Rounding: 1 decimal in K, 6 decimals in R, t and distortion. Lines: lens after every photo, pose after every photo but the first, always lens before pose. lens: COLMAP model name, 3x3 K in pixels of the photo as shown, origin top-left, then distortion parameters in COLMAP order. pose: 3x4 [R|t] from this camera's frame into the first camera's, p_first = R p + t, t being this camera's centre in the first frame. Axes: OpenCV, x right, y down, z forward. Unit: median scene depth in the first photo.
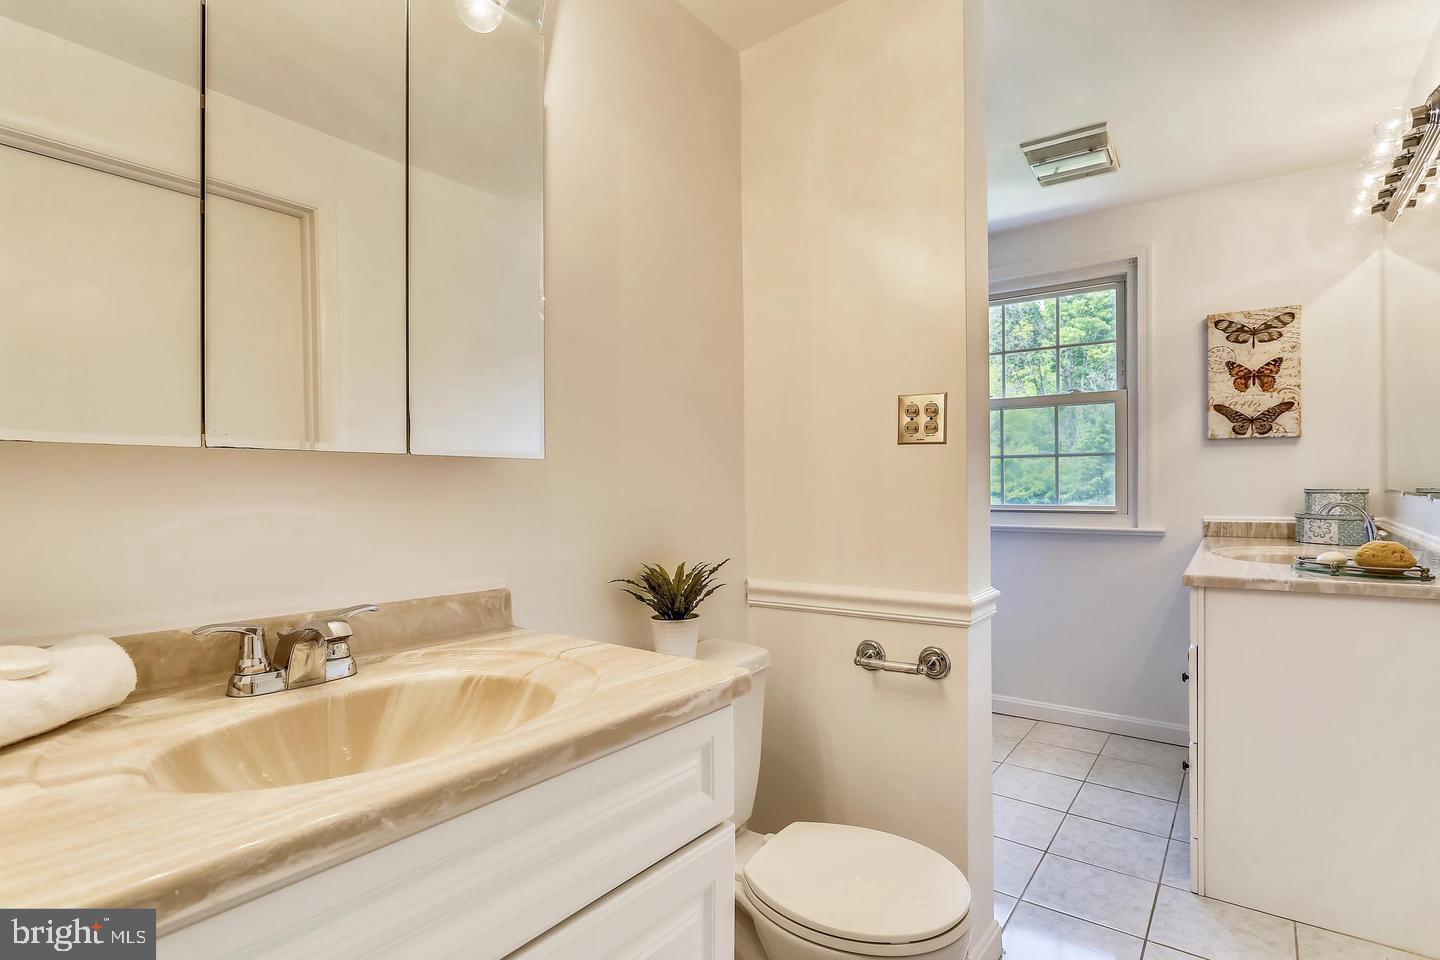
lens RADIAL K [[691.9, 0, 724.5], [0, 691.9, 490.6], [0, 0, 1]] dist [-0.022010, 0.003901]
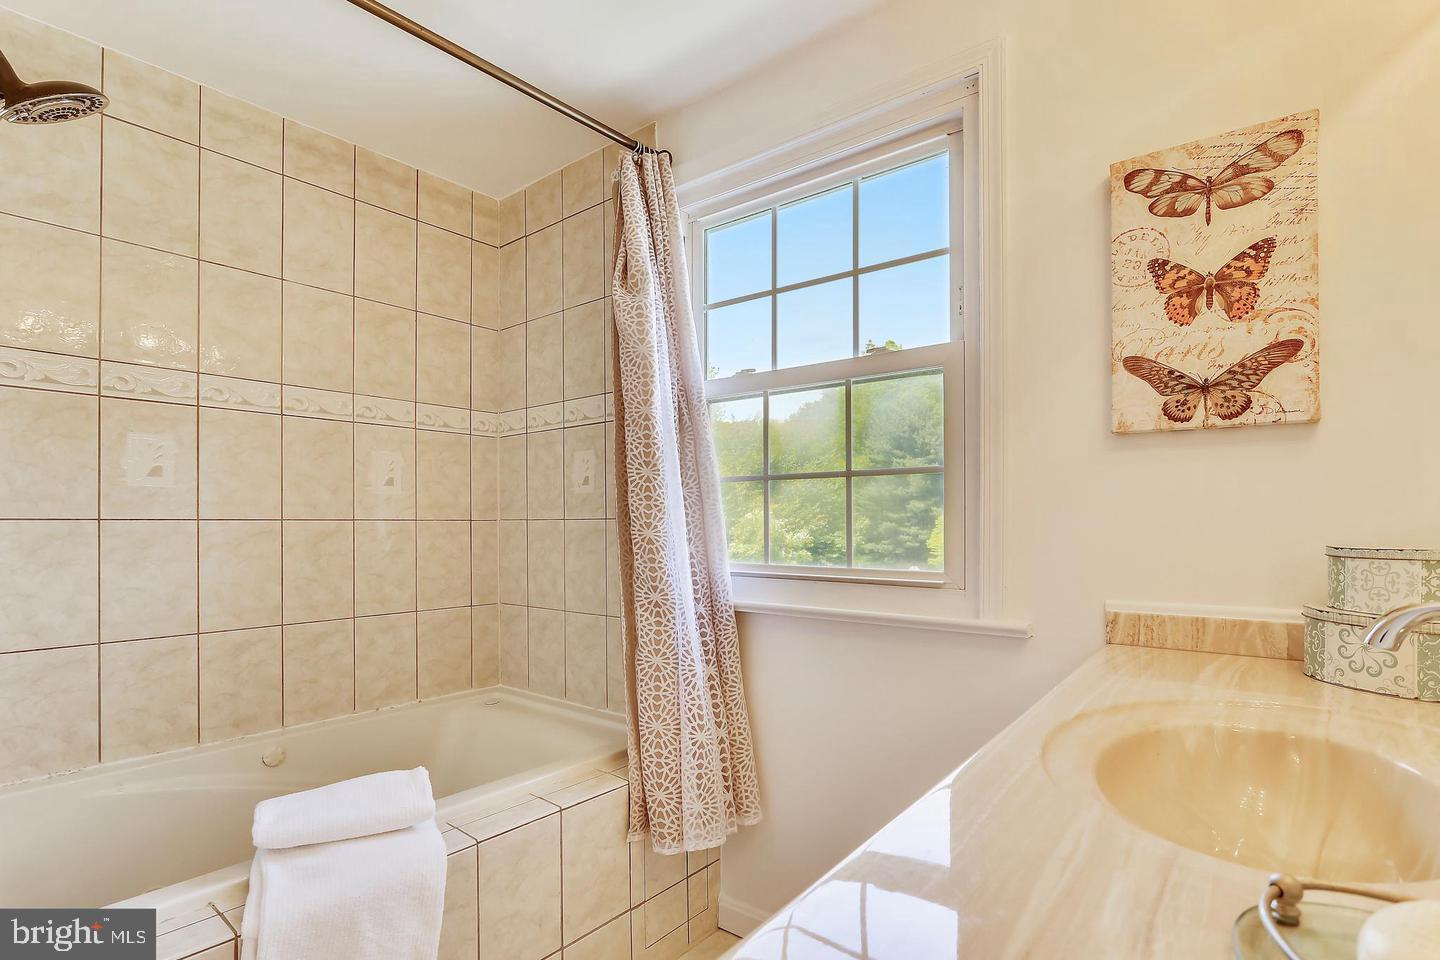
lens RADIAL K [[691.9, 0, 711.5], [0, 691.9, 523.1], [0, 0, 1]] dist [-0.022010, 0.003901]
pose [[0.999050, 0.004840, -0.043305, 0.475242], [-0.005073, 0.999973, -0.005266, -0.011649], [0.043278, 0.005481, 0.999048, 0.548810]]
